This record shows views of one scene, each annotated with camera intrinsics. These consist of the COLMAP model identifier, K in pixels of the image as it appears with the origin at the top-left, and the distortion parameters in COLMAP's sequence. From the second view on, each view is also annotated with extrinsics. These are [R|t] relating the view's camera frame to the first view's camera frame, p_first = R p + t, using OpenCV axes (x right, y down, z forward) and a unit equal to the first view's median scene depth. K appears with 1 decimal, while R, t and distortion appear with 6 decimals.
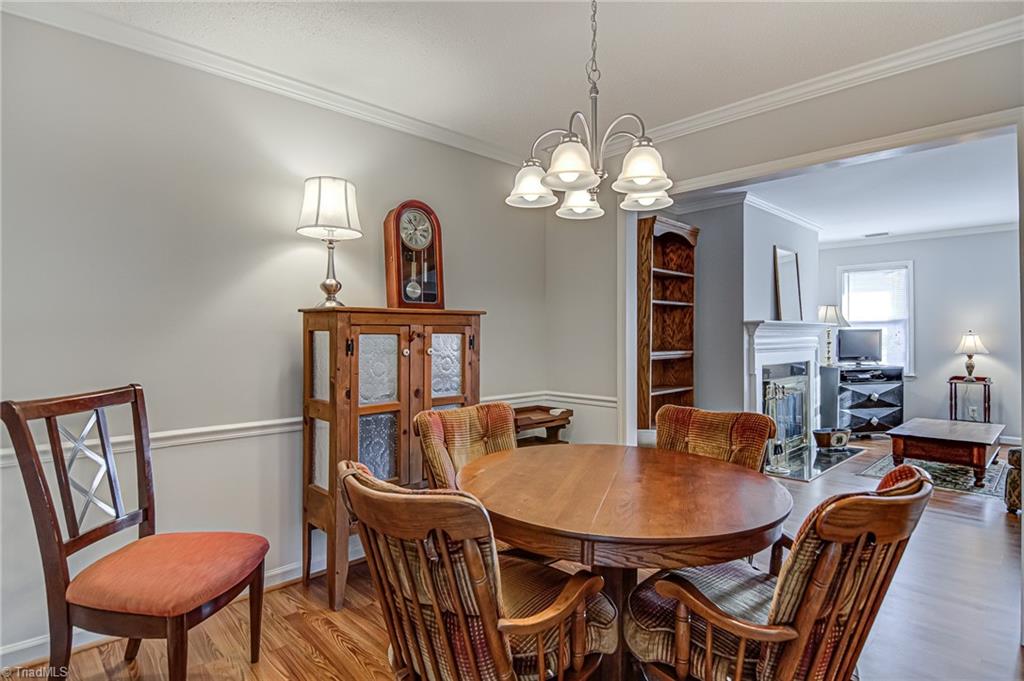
lens RADIAL K [[533.2, 0, 512.8], [0, 533.2, 335.4], [0, 0, 1]] dist [0.000769, -0.000921]
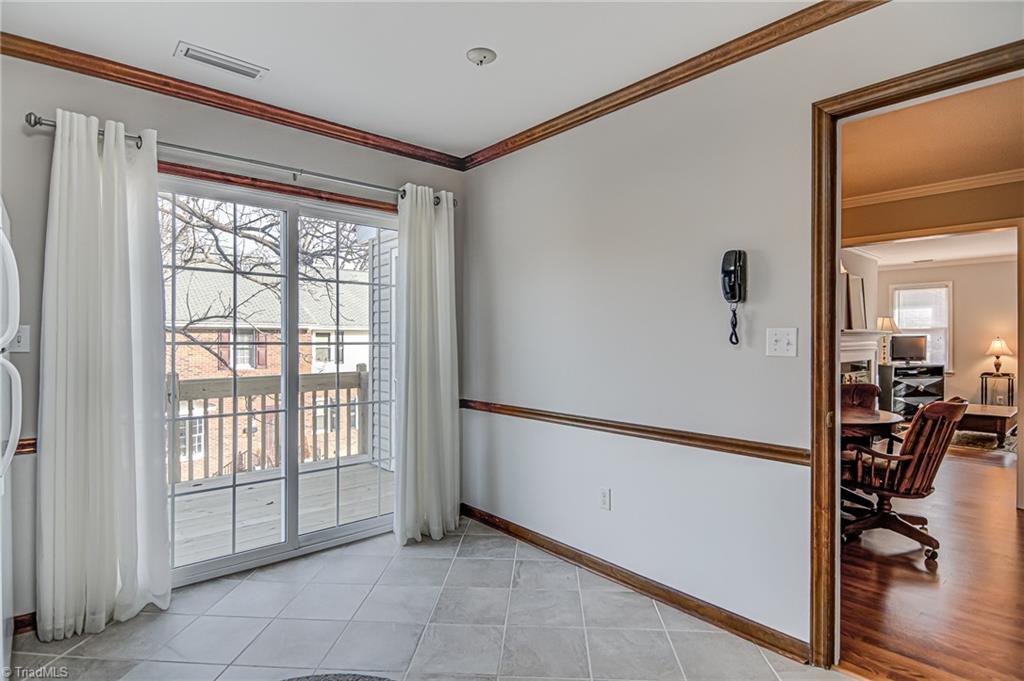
lens RADIAL K [[533.2, 0, 518.8], [0, 533.2, 343.5], [0, 0, 1]] dist [0.000769, -0.000921]
pose [[0.999458, 0.001281, -0.032898, -0.250769], [-0.001021, 0.999968, 0.007930, -0.001886], [0.032907, -0.007892, 0.999427, -0.318316]]
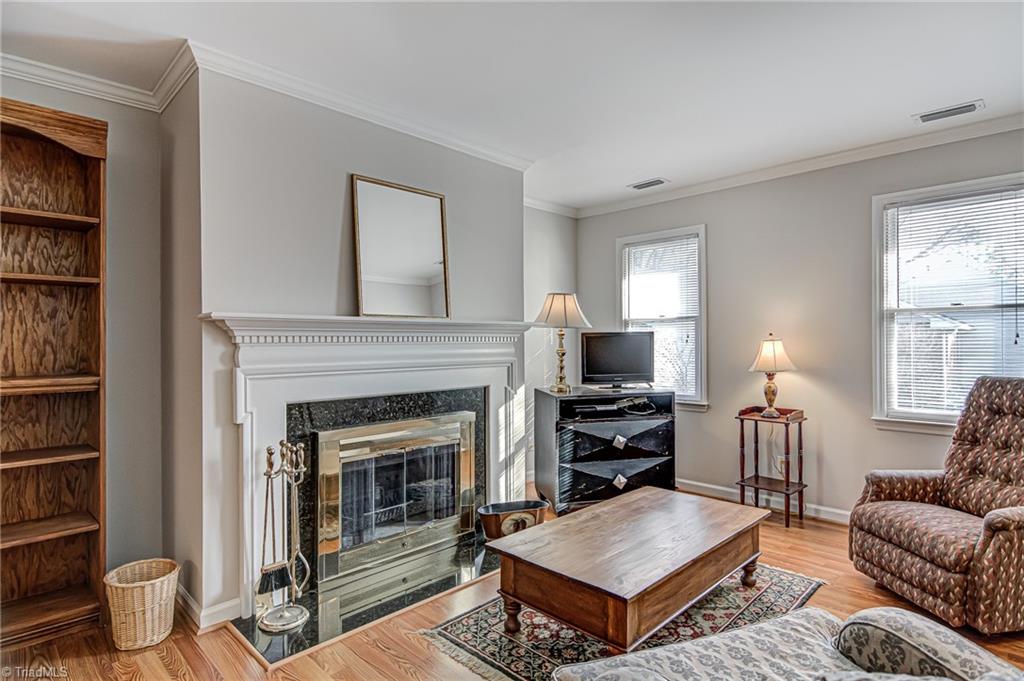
lens RADIAL K [[533.2, 0, 505.5], [0, 533.2, 343.6], [0, 0, 1]] dist [0.000769, -0.000921]
pose [[0.999851, -0.004462, 0.016681, 0.538389], [0.004351, 0.999968, 0.006701, -0.002641], [-0.016710, -0.006628, 0.999838, 0.391160]]
